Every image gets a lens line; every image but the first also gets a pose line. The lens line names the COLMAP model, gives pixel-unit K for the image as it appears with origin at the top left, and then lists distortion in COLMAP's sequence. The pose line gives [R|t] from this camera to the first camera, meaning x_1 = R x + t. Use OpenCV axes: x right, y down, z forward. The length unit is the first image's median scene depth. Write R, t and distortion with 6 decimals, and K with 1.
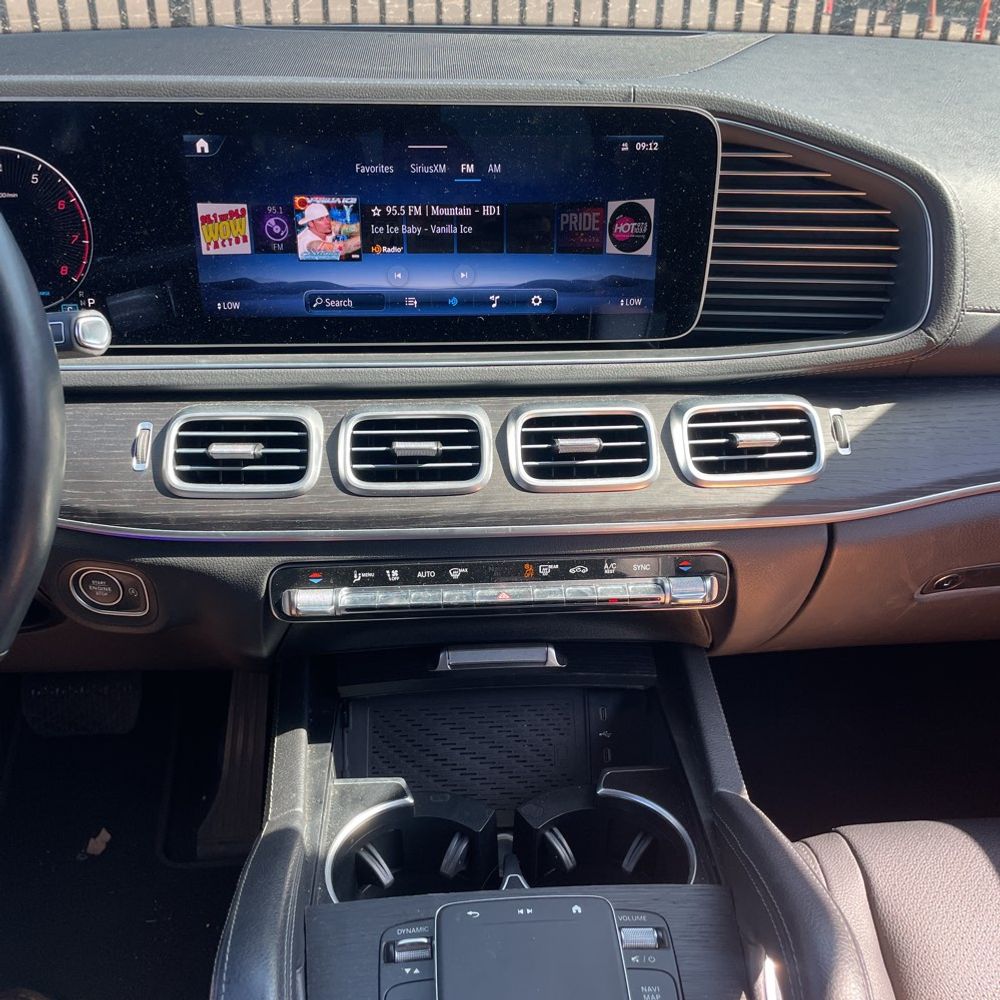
lens RADIAL K [[537.6, 0, 500.2], [0, 537.6, 432.3], [0, 0, 1]] dist [0.029896, 0.000216]
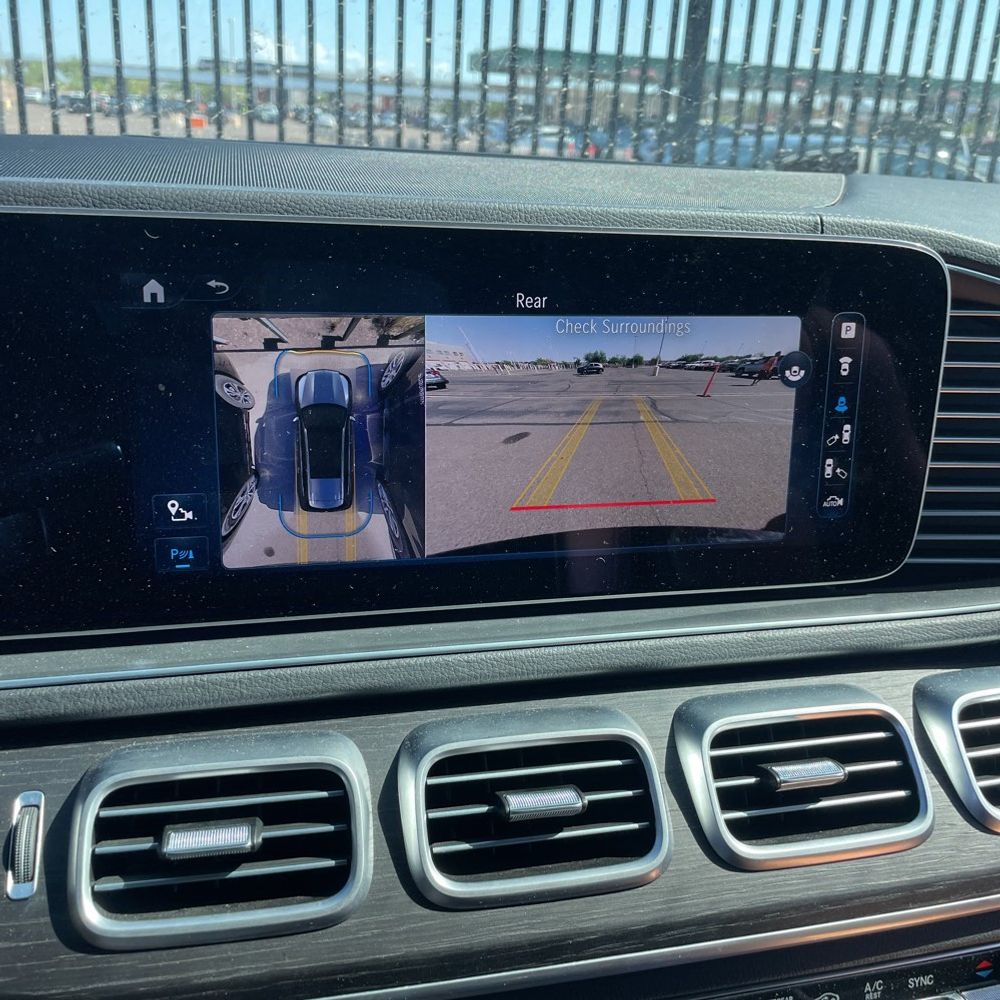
lens RADIAL K [[1012.2, 0, 504.8], [0, 1012.2, 480.5], [0, 0, 1]] dist [0.080058, -0.123629]
pose [[0.979701, -0.026095, 0.198759, -0.394413], [0.082864, 0.955536, -0.282992, 0.007770], [-0.182537, 0.293718, 0.938302, -0.030577]]
